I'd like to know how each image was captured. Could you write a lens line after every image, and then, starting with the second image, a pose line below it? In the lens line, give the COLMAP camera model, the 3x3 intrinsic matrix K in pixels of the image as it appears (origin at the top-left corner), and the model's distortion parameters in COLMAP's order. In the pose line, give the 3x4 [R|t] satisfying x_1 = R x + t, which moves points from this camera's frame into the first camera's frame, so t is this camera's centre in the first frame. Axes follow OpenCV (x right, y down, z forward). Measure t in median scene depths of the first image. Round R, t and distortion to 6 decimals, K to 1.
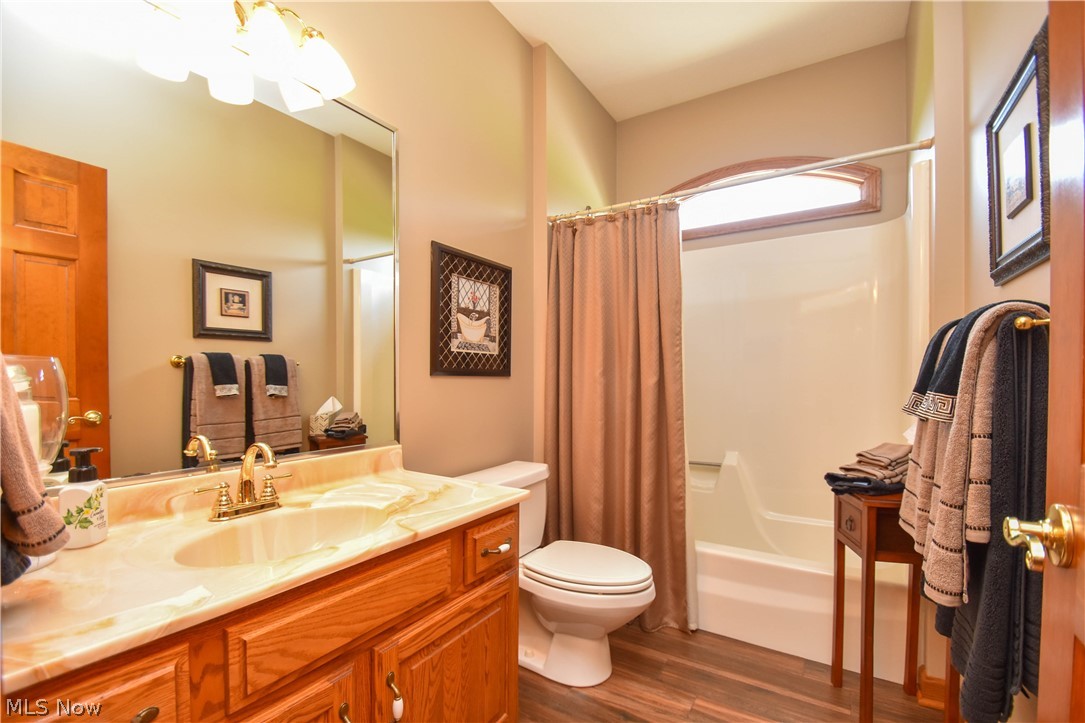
lens RADIAL K [[487.3, 0, 546.1], [0, 487.3, 383.0], [0, 0, 1]] dist [0.003615, -0.010061]
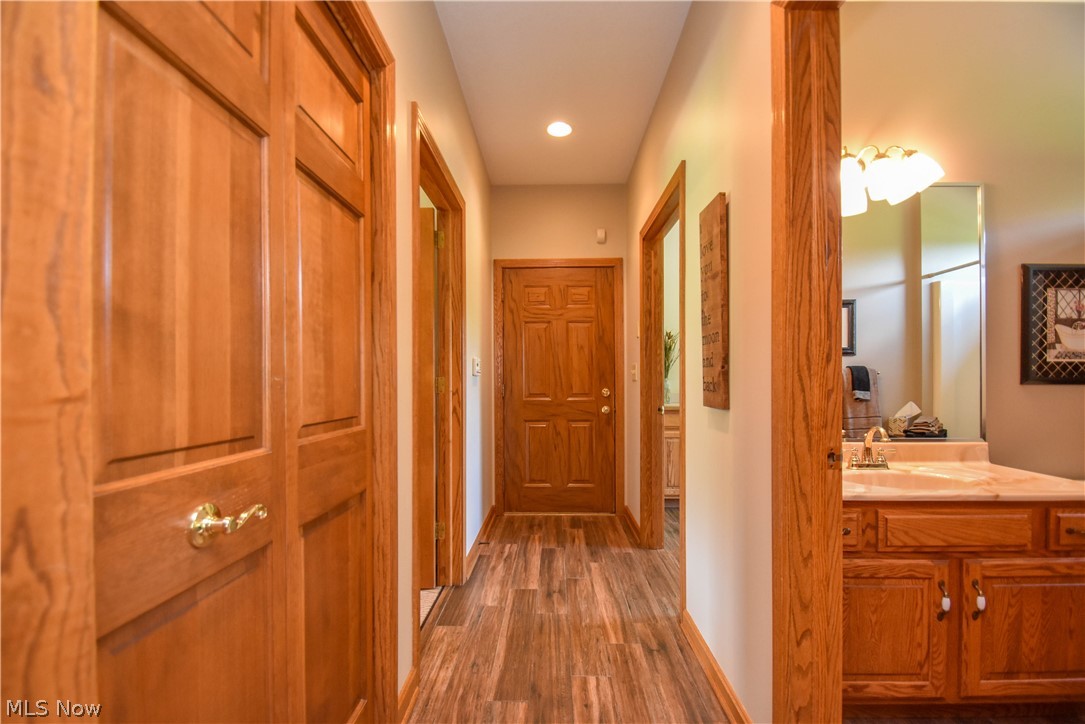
lens RADIAL K [[487.3, 0, 546.1], [0, 487.3, 383.5], [0, 0, 1]] dist [0.003615, -0.010061]
pose [[0.511377, -0.002203, -0.859354, 0.196027], [-0.003874, 0.999981, -0.004869, -0.009988], [0.859348, 0.005819, 0.511358, -0.613376]]
